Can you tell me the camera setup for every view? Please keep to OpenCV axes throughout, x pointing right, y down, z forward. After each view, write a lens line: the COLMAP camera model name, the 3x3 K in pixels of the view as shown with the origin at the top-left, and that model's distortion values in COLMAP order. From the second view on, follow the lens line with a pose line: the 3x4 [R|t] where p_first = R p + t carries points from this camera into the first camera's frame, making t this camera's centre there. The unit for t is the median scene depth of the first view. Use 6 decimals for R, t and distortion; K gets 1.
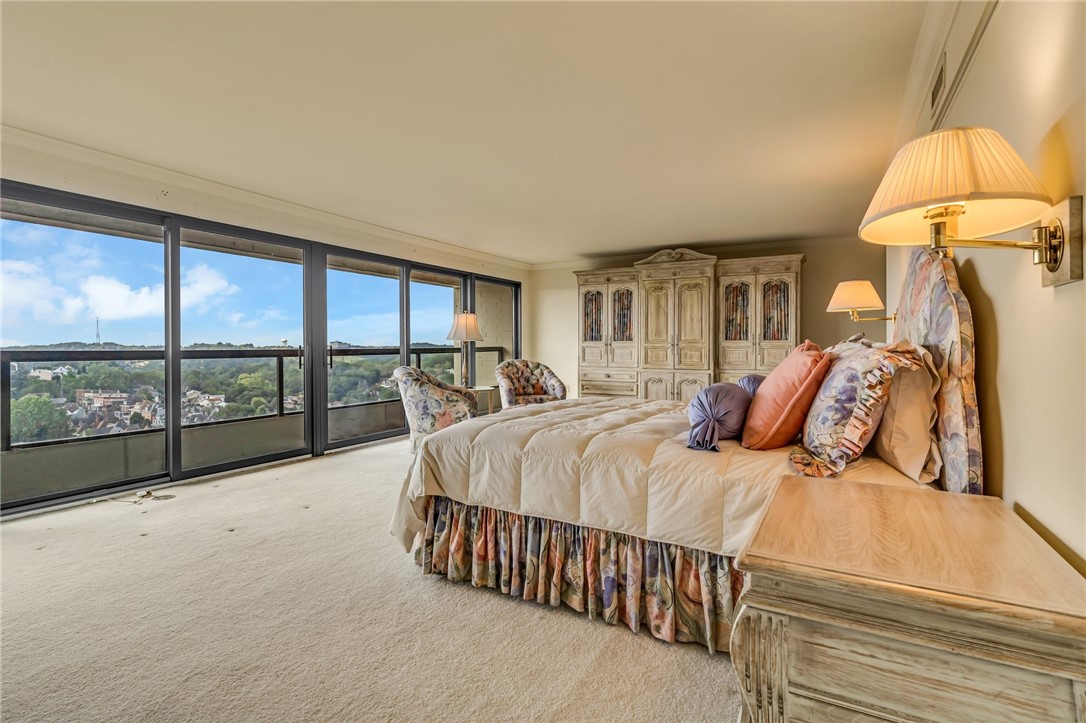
lens RADIAL K [[526.7, 0, 541.9], [0, 526.7, 351.1], [0, 0, 1]] dist [0.001435, -0.000136]
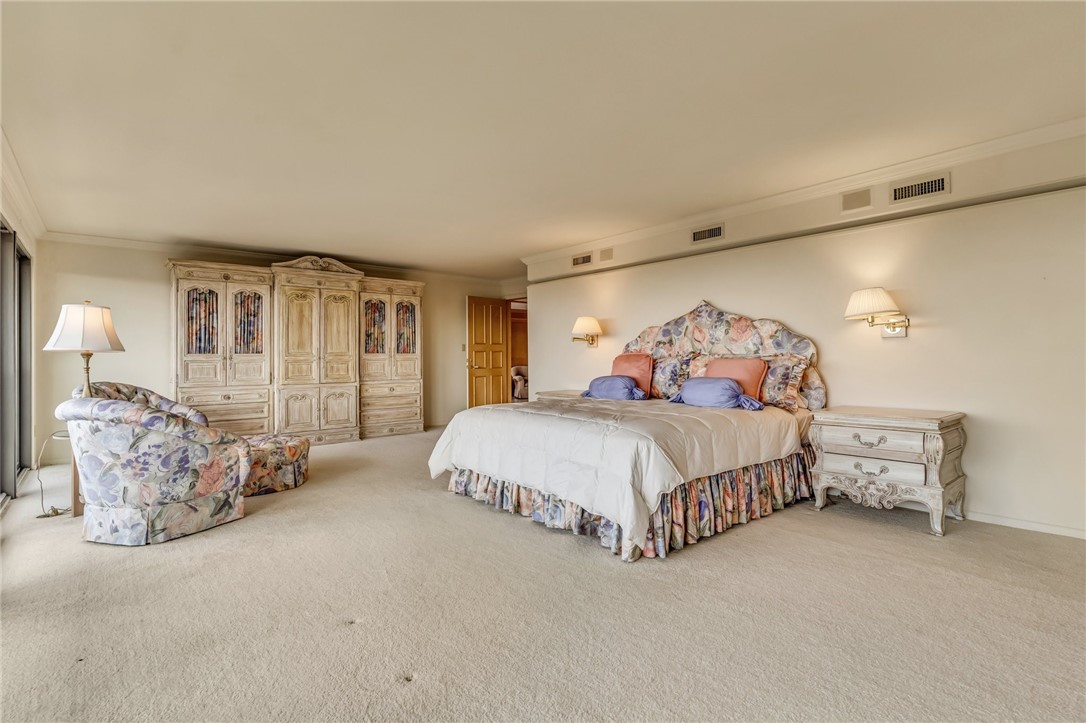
lens RADIAL K [[526.7, 0, 541.9], [0, 526.7, 351.1], [0, 0, 1]] dist [0.001435, -0.000136]
pose [[0.350539, 0.007469, 0.936518, -0.492870], [0.017348, 0.999745, -0.014466, -0.003362], [-0.936387, 0.021318, 0.350320, 0.293005]]
